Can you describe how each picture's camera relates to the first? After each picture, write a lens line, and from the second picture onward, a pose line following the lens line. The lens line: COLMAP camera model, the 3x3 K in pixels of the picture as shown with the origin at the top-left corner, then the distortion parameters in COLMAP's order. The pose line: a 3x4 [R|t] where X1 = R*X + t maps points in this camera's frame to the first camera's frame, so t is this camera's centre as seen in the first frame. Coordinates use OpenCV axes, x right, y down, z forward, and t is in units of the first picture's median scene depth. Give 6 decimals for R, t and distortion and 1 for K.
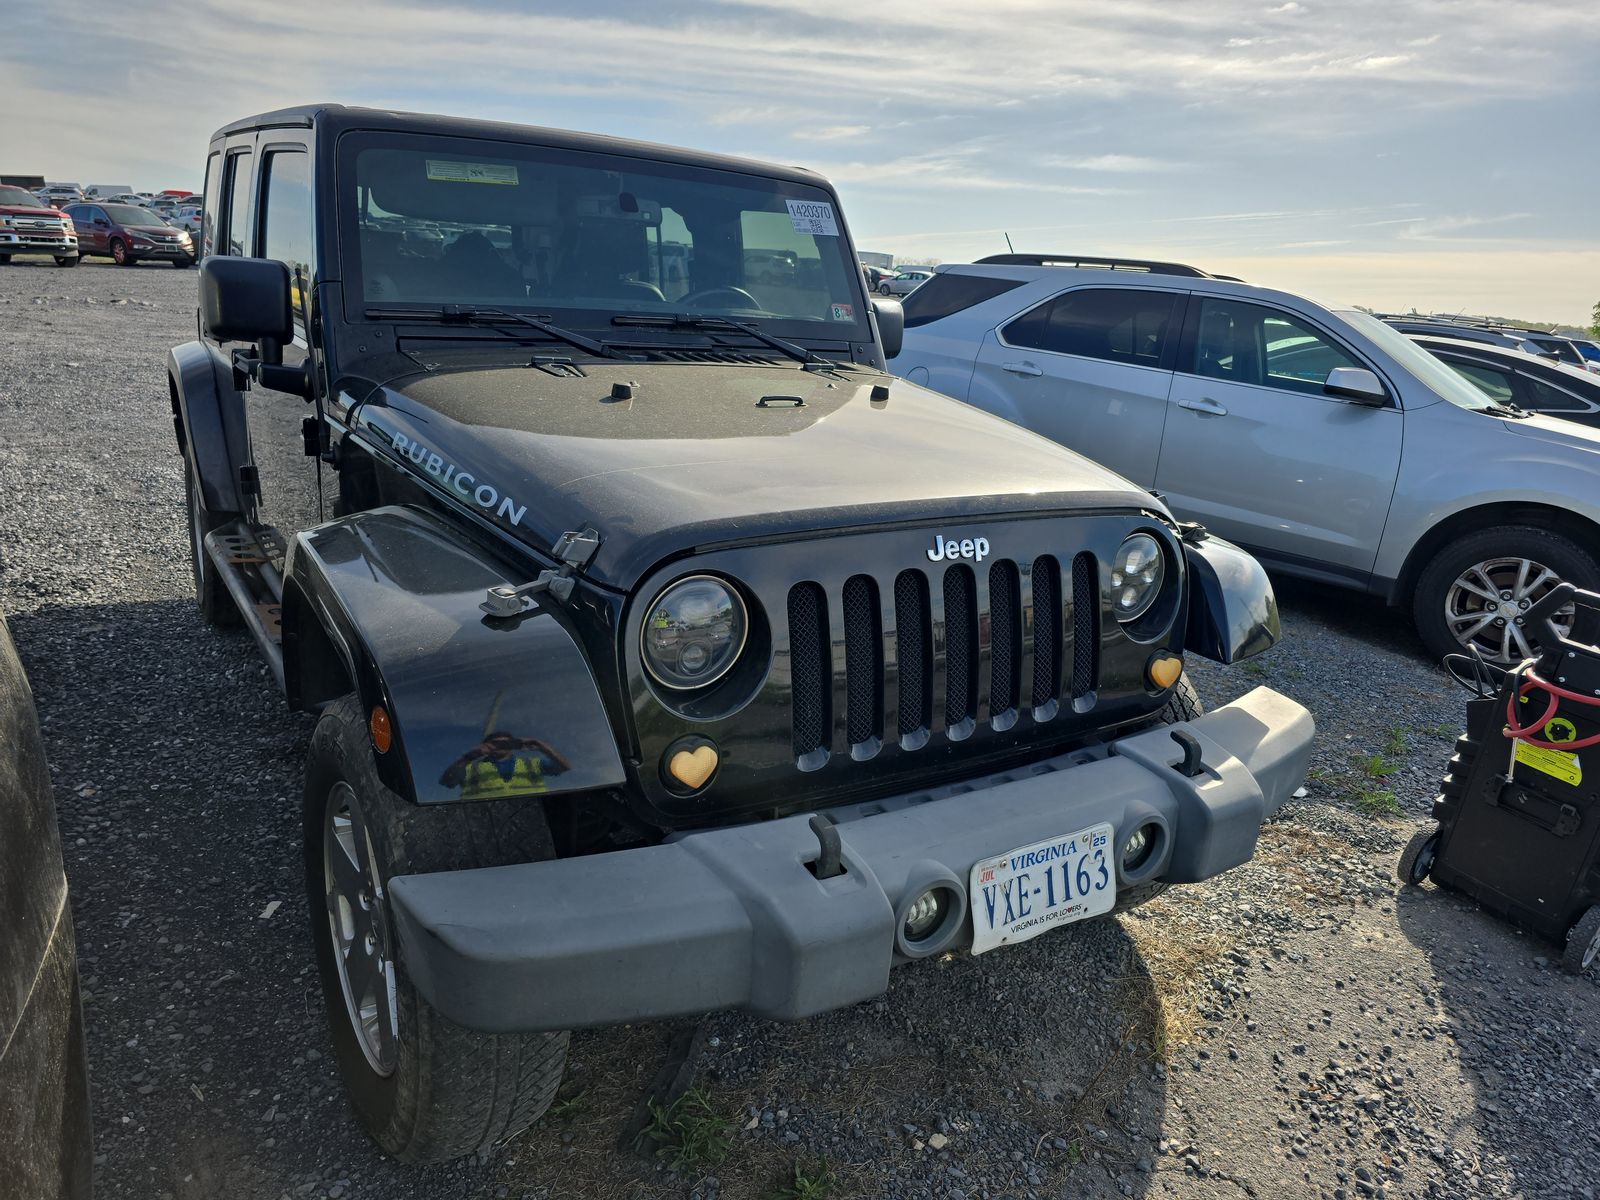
lens RADIAL K [[1089.8, 0, 785.4], [0, 1089.8, 593.4], [0, 0, 1]] dist [0.034902, -0.031552]
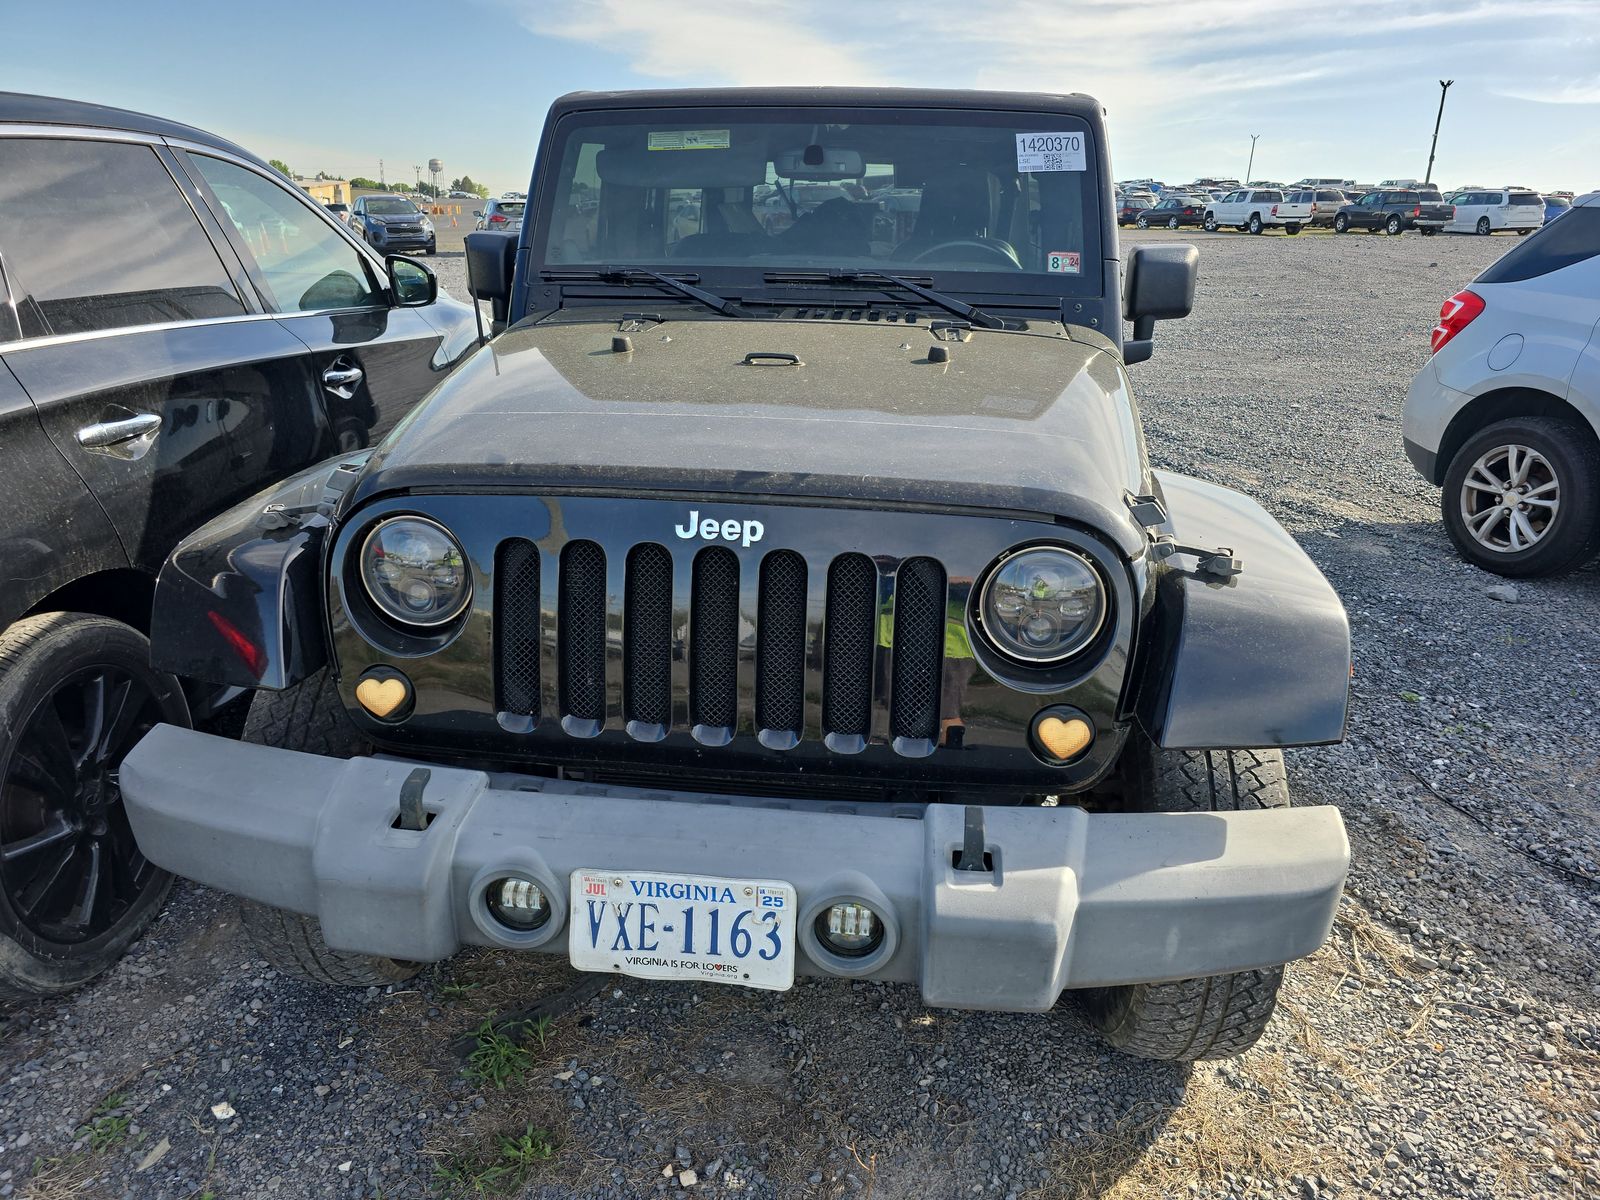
lens RADIAL K [[1089.8, 0, 785.4], [0, 1089.8, 593.4], [0, 0, 1]] dist [0.034902, -0.031552]
pose [[0.777988, 0.152738, -0.609431, 0.738603], [-0.136973, 0.987901, 0.072734, -0.060460], [0.613166, 0.026889, 0.789496, 0.346214]]
